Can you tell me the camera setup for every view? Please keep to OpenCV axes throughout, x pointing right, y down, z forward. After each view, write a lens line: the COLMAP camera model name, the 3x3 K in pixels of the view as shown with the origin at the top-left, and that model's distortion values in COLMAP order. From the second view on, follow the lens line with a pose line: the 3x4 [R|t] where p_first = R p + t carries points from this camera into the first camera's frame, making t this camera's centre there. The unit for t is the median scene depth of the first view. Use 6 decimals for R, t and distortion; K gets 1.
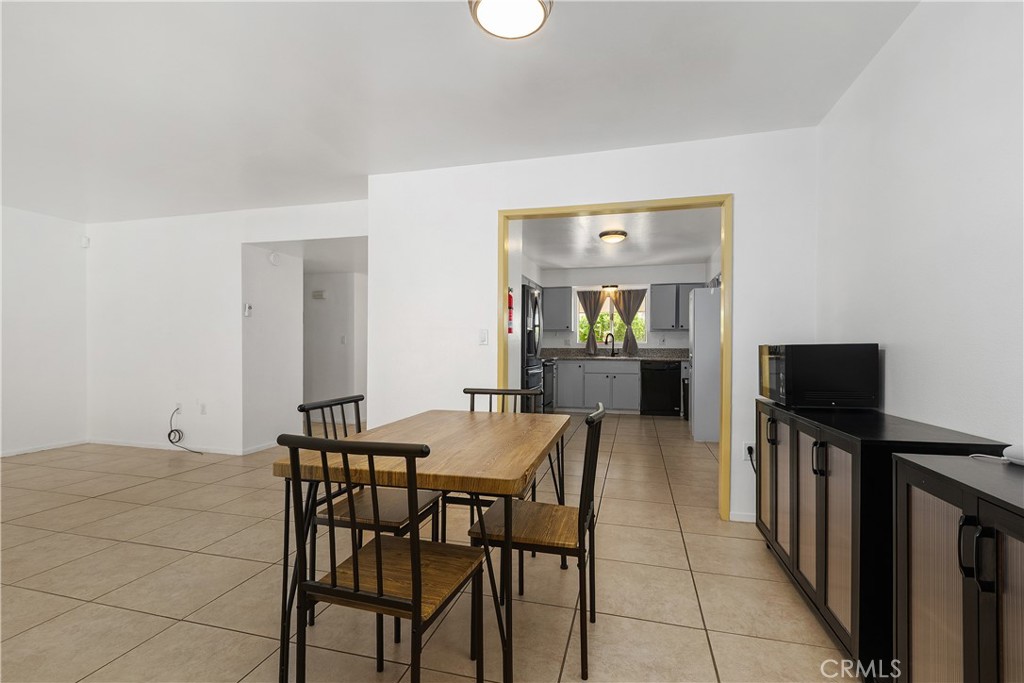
lens RADIAL K [[468.7, 0, 501.8], [0, 468.7, 355.6], [0, 0, 1]] dist [0.003436, 0.000613]
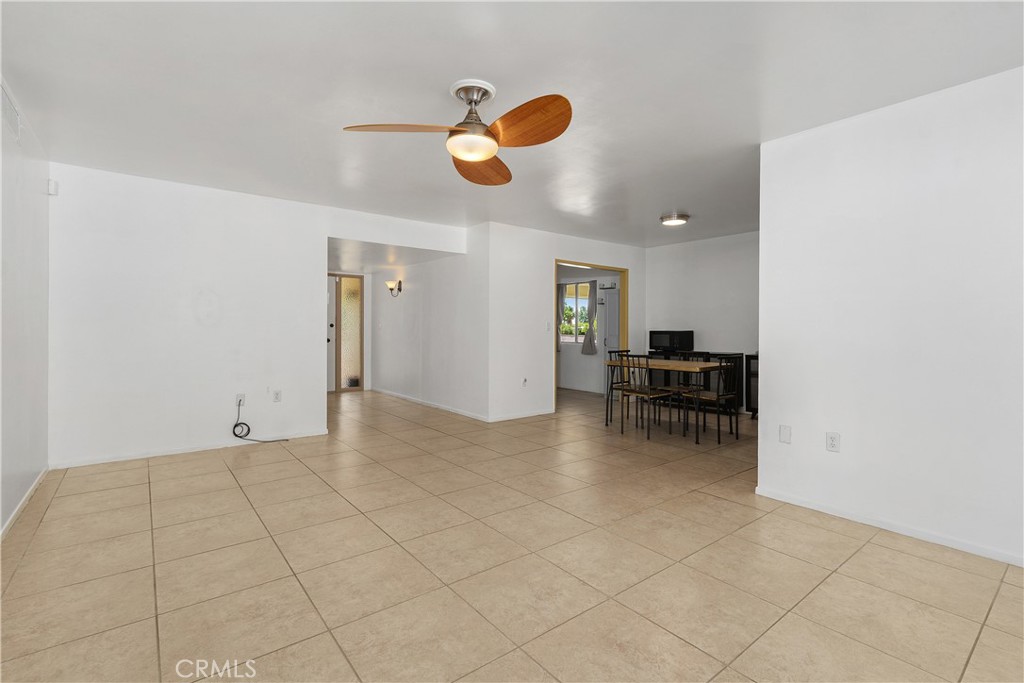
lens RADIAL K [[468.7, 0, 510.0], [0, 468.7, 330.2], [0, 0, 1]] dist [0.003436, 0.000613]
pose [[0.586487, -0.006024, 0.809936, -1.133592], [0.012252, 0.999924, -0.001435, -0.017001], [-0.809866, 0.010765, 0.586516, 0.027071]]
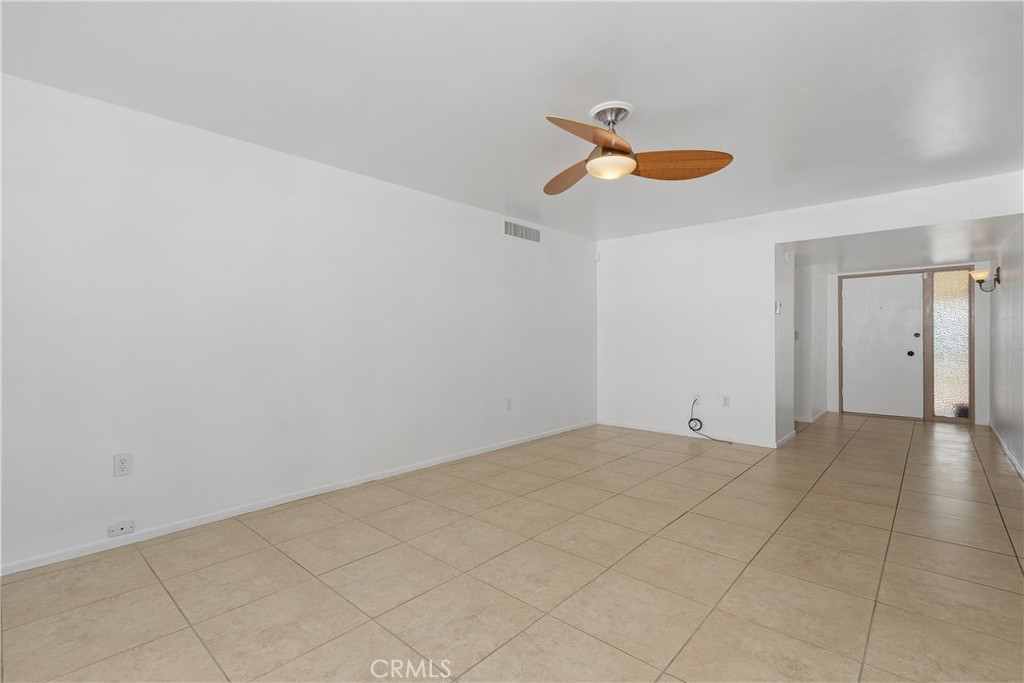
lens RADIAL K [[468.7, 0, 512.7], [0, 468.7, 337.8], [0, 0, 1]] dist [0.003436, 0.000613]
pose [[0.897331, -0.010320, -0.441237, -0.593171], [0.000394, 0.999745, -0.022581, -0.007079], [0.441358, 0.020088, 0.897106, -0.177467]]
